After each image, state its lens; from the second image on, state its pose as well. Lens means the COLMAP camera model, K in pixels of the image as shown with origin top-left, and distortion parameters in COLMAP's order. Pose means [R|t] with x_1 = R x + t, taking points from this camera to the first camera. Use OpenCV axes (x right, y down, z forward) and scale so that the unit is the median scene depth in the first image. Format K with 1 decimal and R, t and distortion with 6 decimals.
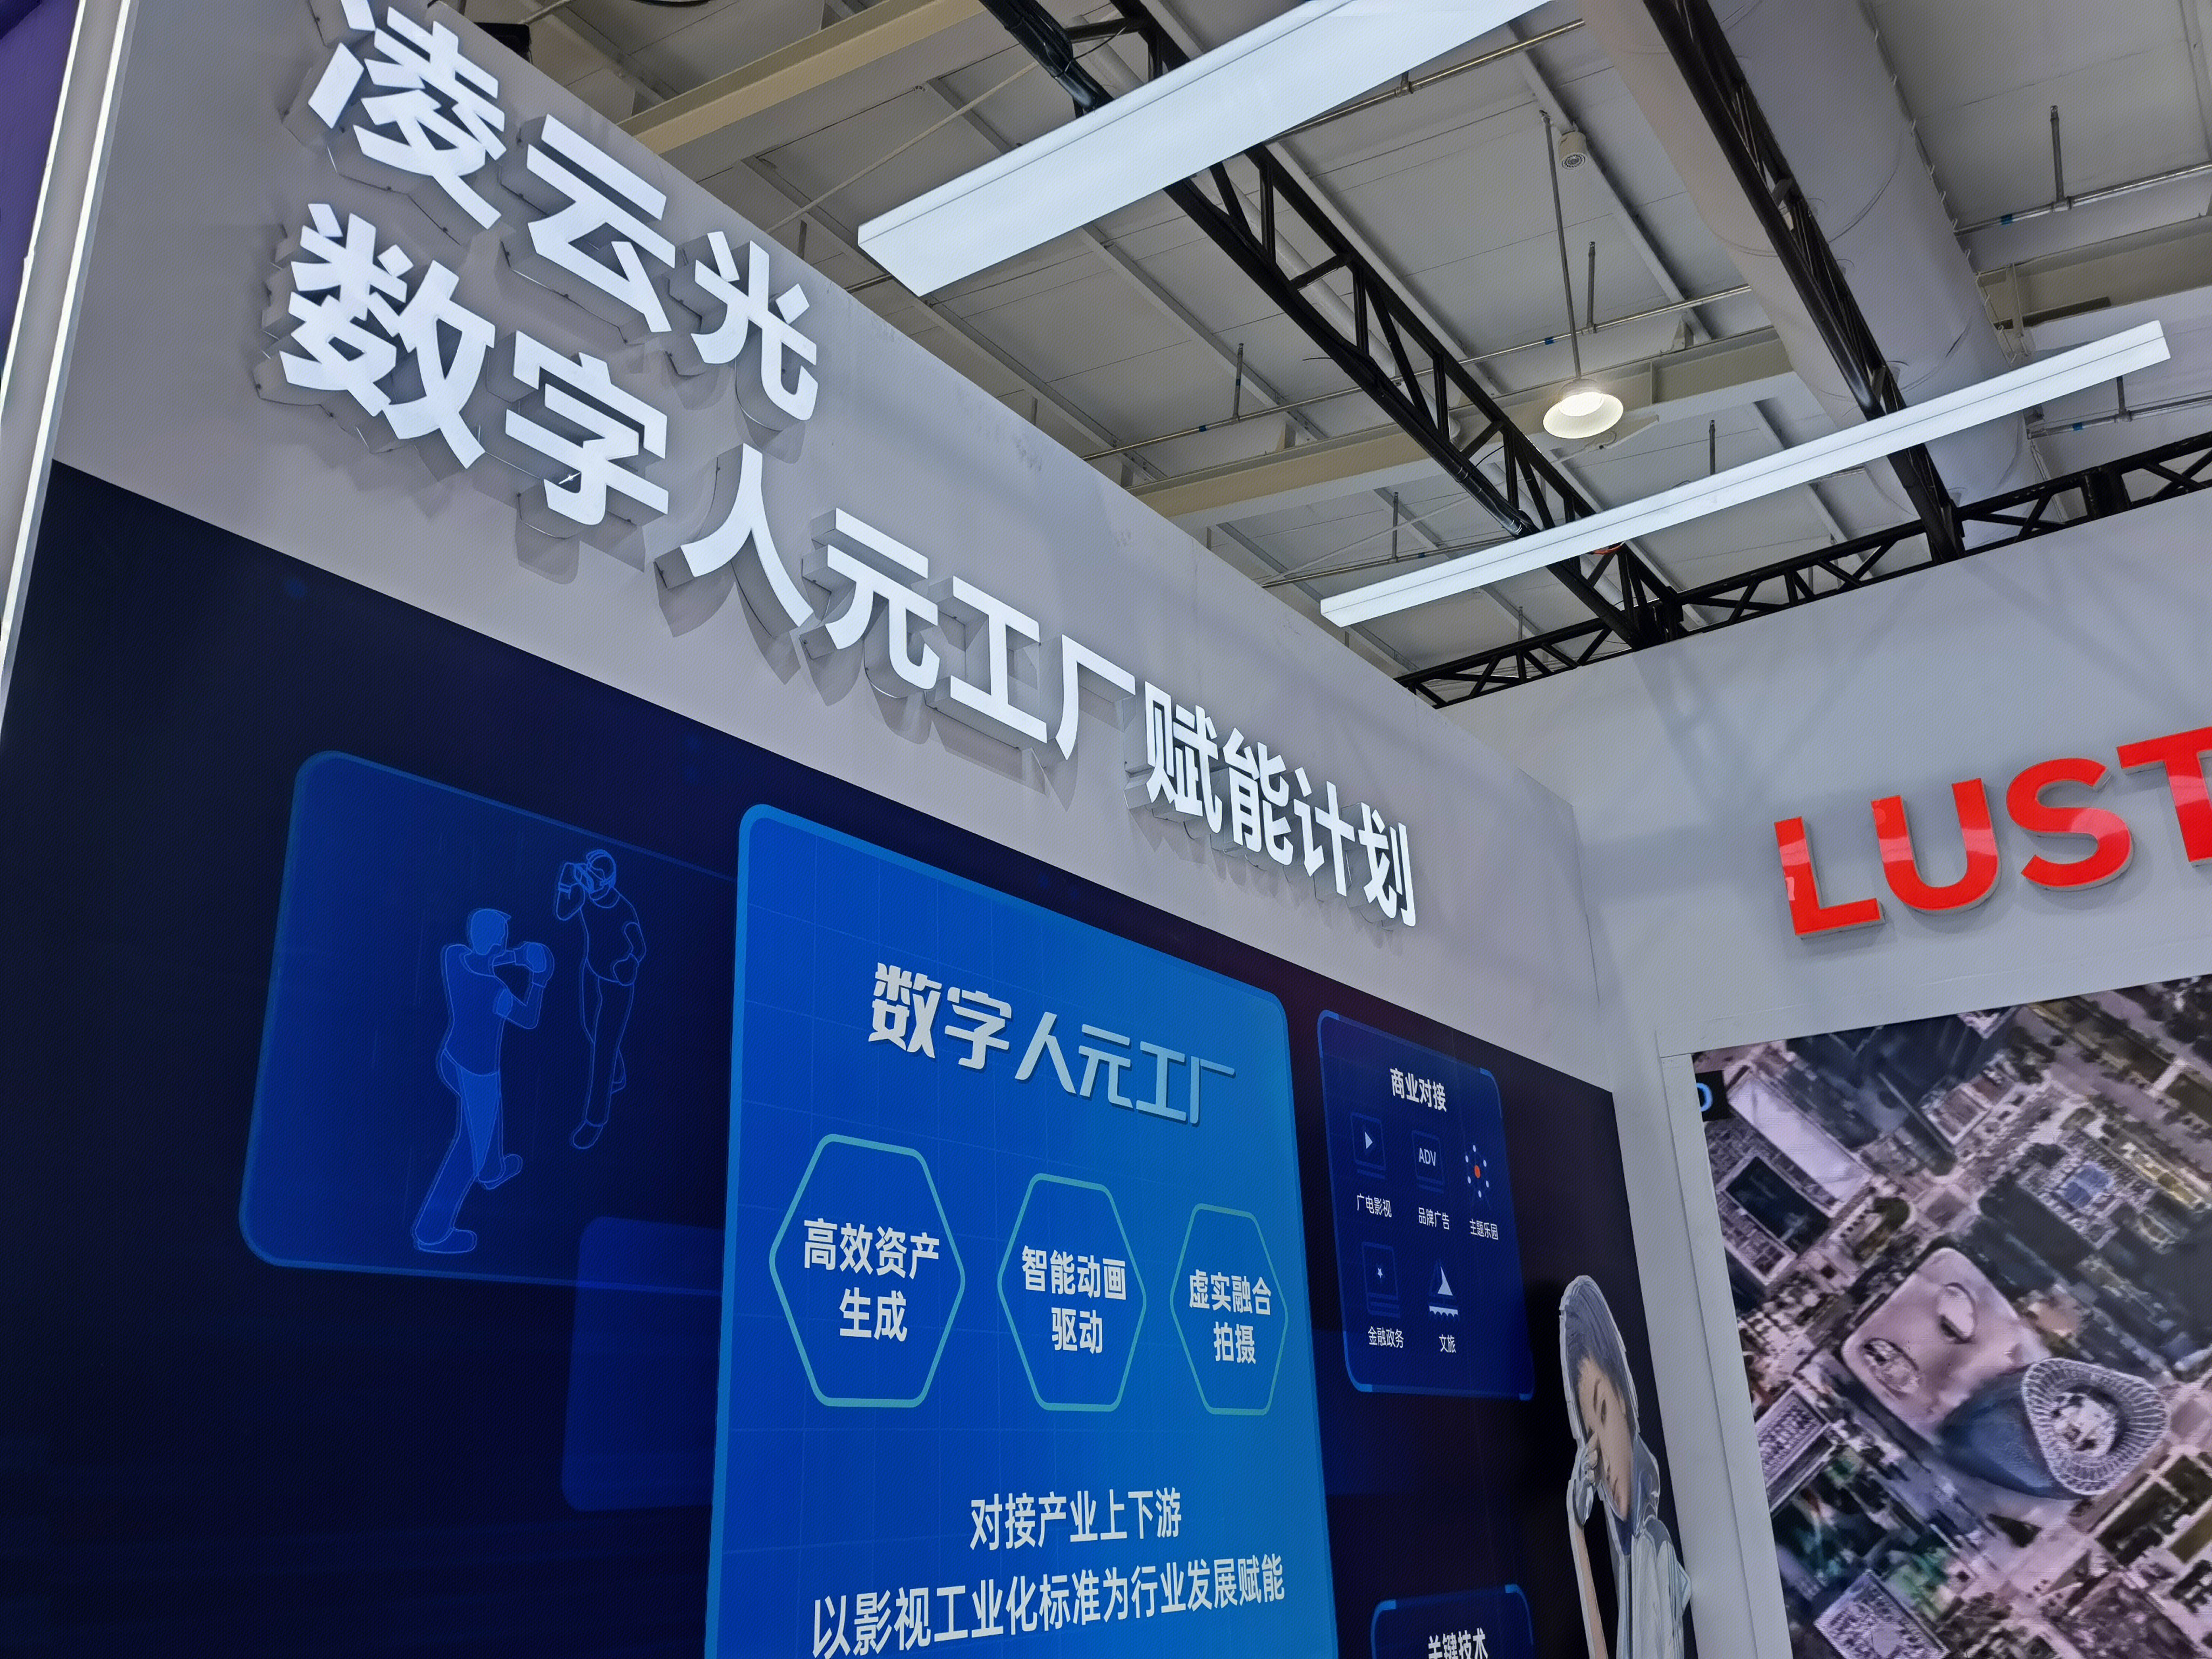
lens RADIAL K [[1783.5, 0, 1106.0], [0, 1783.5, 829.5], [0, 0, 1]] dist [0.131178, -0.152629]
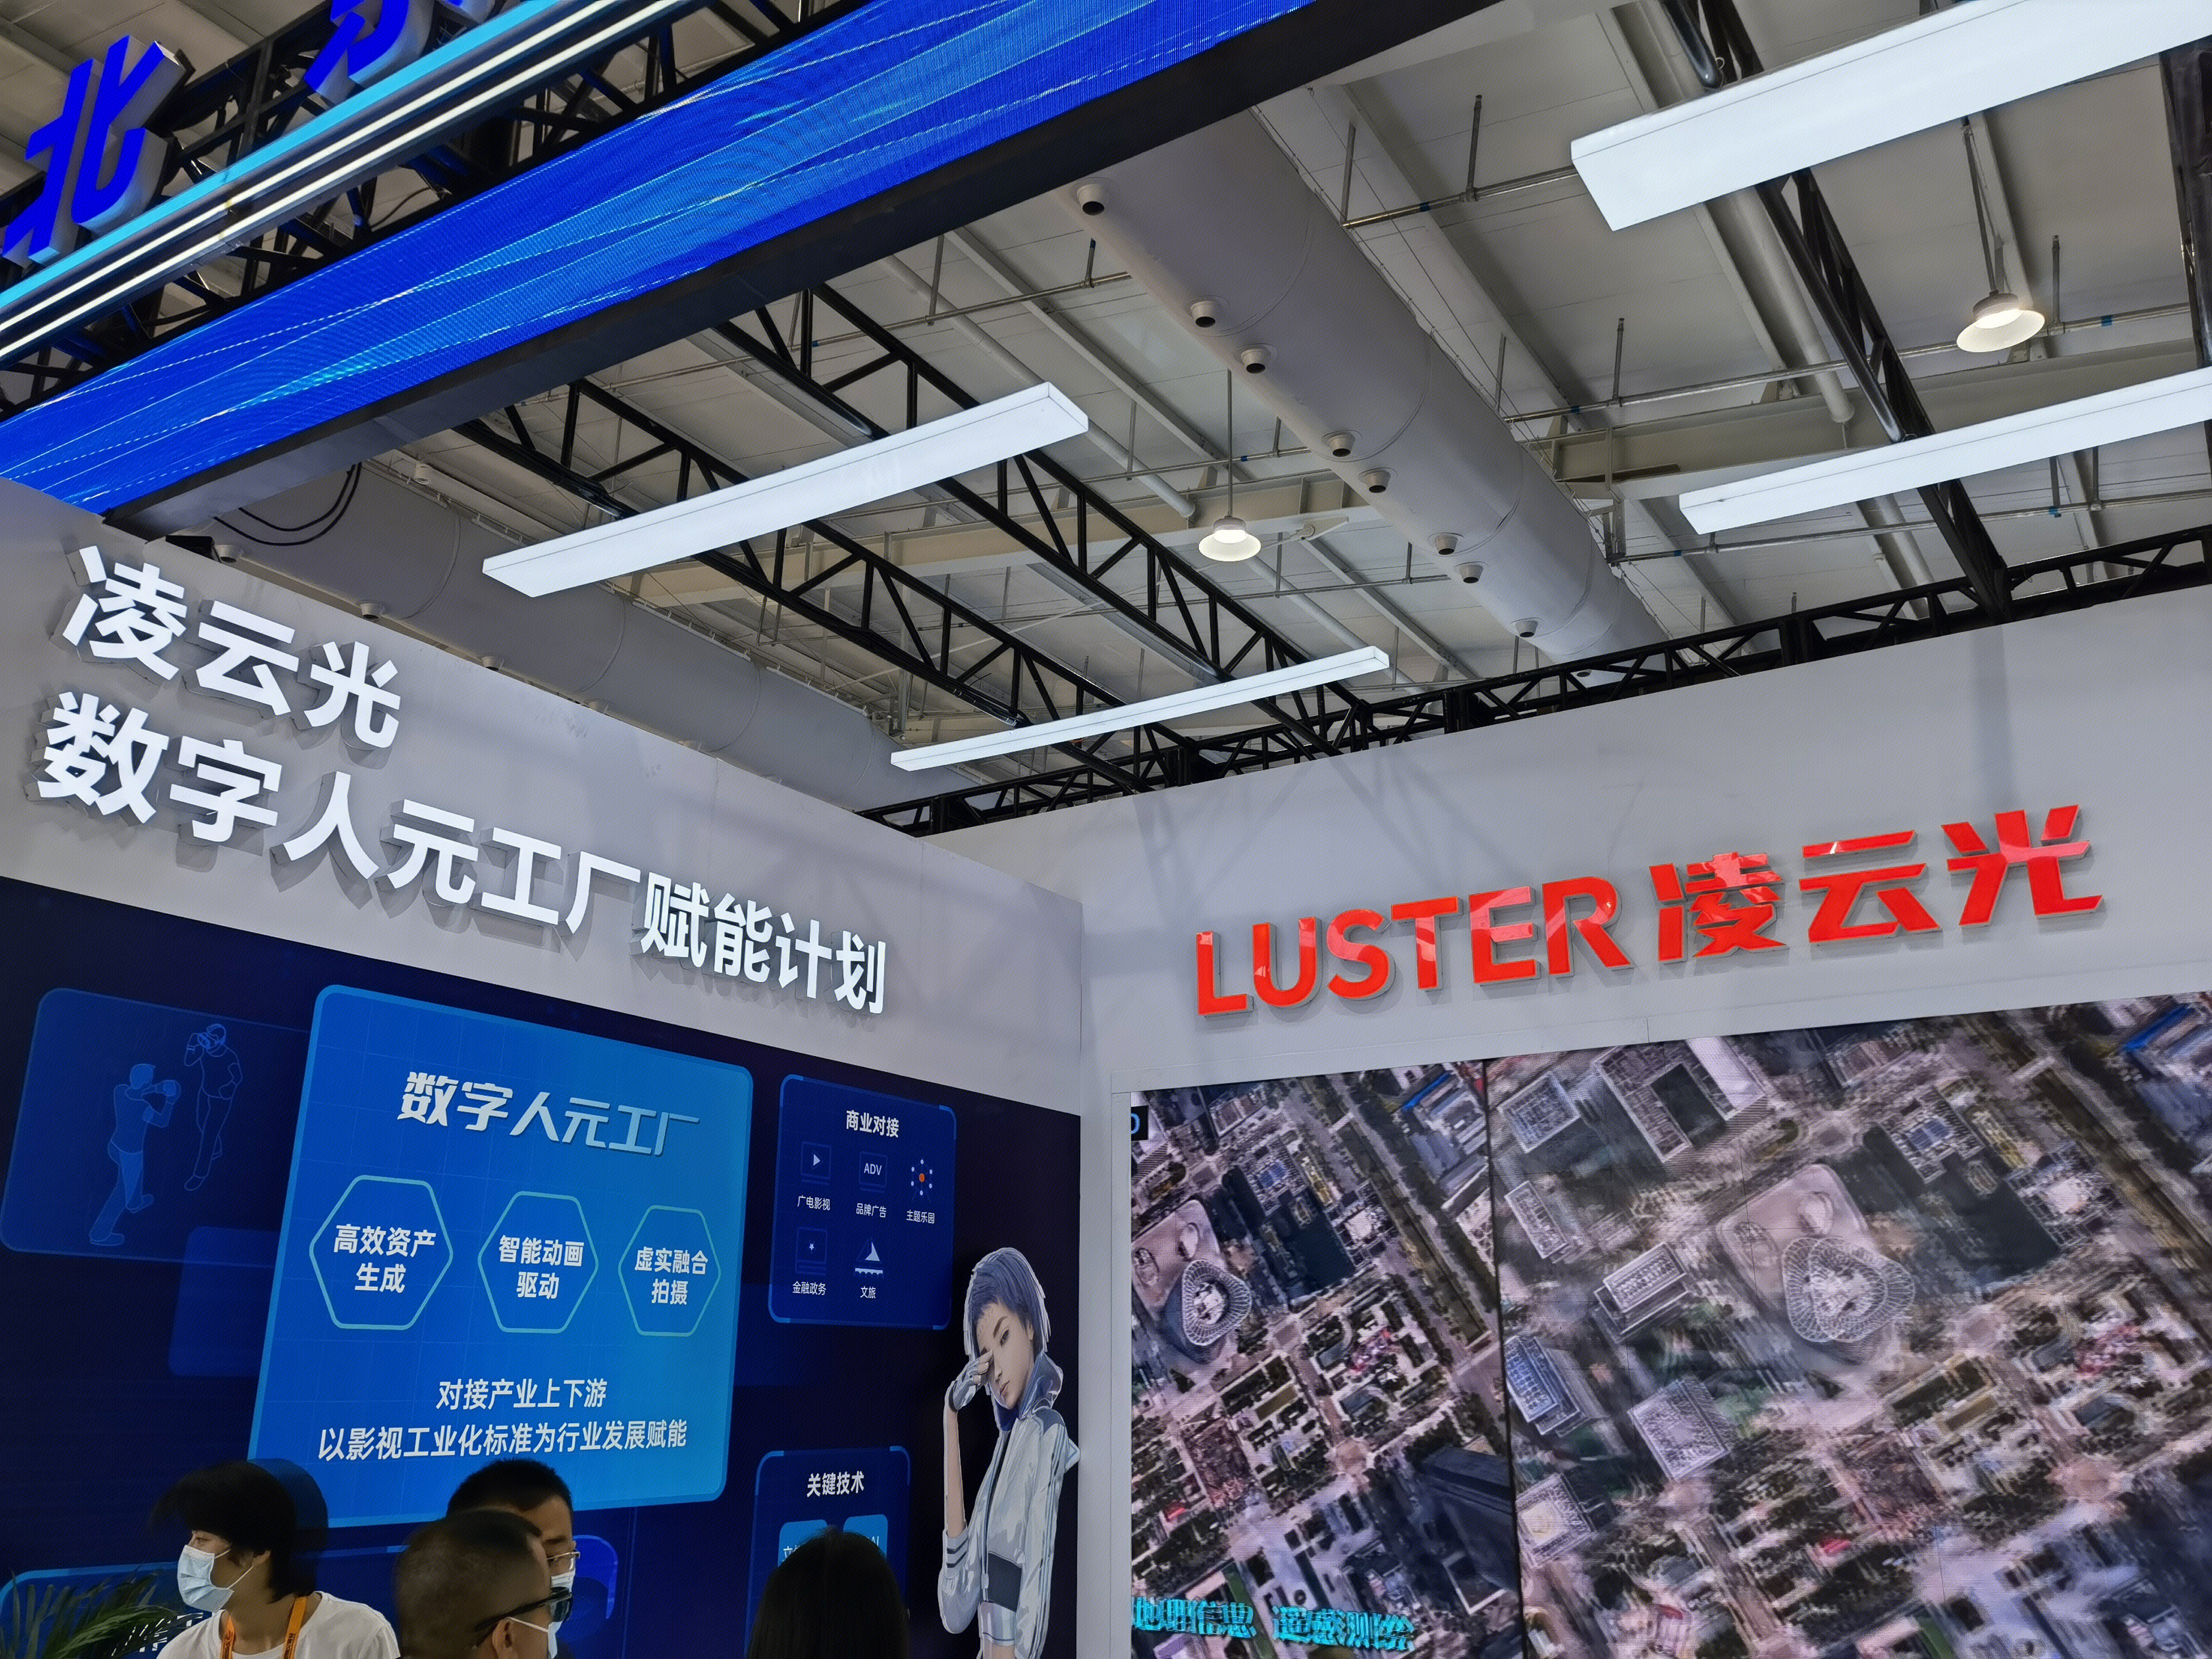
lens RADIAL K [[1783.5, 0, 1106.0], [0, 1783.5, 829.5], [0, 0, 1]] dist [0.131178, -0.152629]
pose [[0.997956, 0.057143, 0.028618, 0.467257], [-0.058570, 0.996939, 0.051793, -0.281386], [-0.025570, -0.053363, 0.998248, -0.723491]]
